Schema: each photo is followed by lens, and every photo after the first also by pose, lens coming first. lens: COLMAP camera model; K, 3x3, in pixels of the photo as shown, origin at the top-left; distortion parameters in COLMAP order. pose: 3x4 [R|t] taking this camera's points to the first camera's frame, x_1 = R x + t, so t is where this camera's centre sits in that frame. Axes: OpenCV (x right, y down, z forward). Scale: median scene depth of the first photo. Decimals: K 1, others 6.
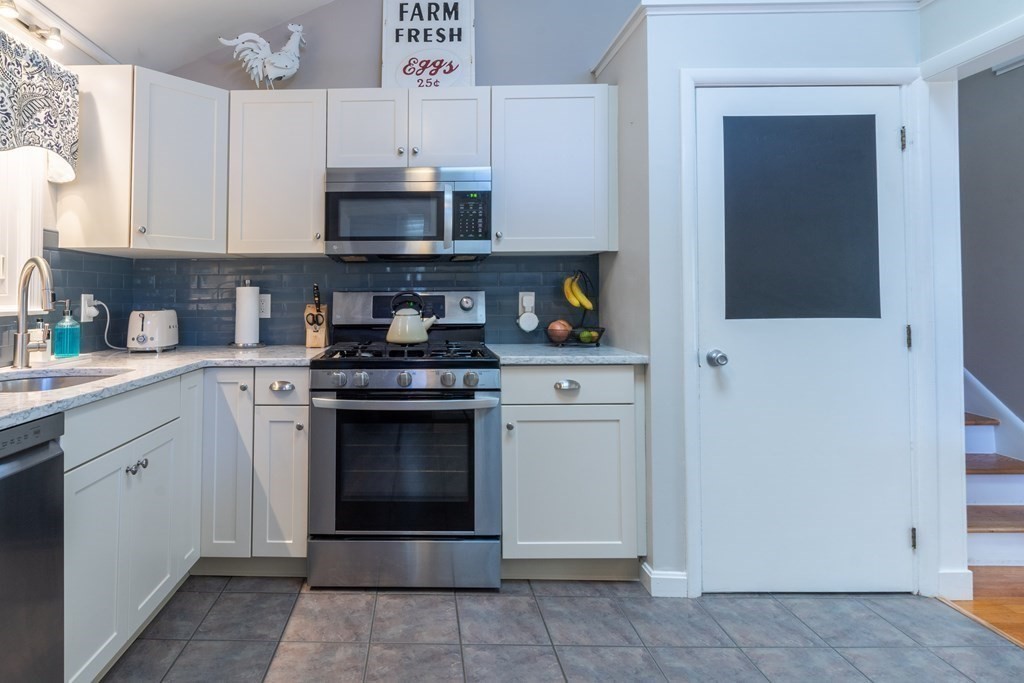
lens RADIAL K [[544.6, 0, 411.1], [0, 544.6, 287.7], [0, 0, 1]] dist [0.000848, -0.006704]
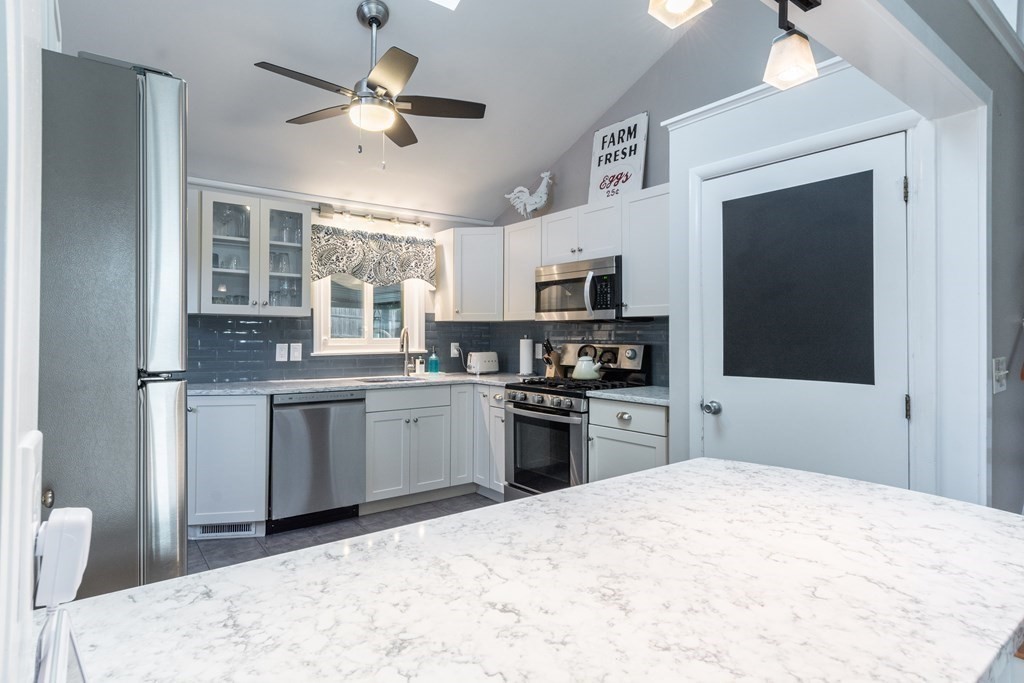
lens RADIAL K [[544.6, 0, 491.3], [0, 544.6, 333.4], [0, 0, 1]] dist [0.000848, -0.006704]
pose [[0.609077, 0.003815, -0.793102, 1.040970], [0.009674, 0.999878, 0.012240, -0.045077], [0.793052, -0.015127, 0.608966, -0.093337]]
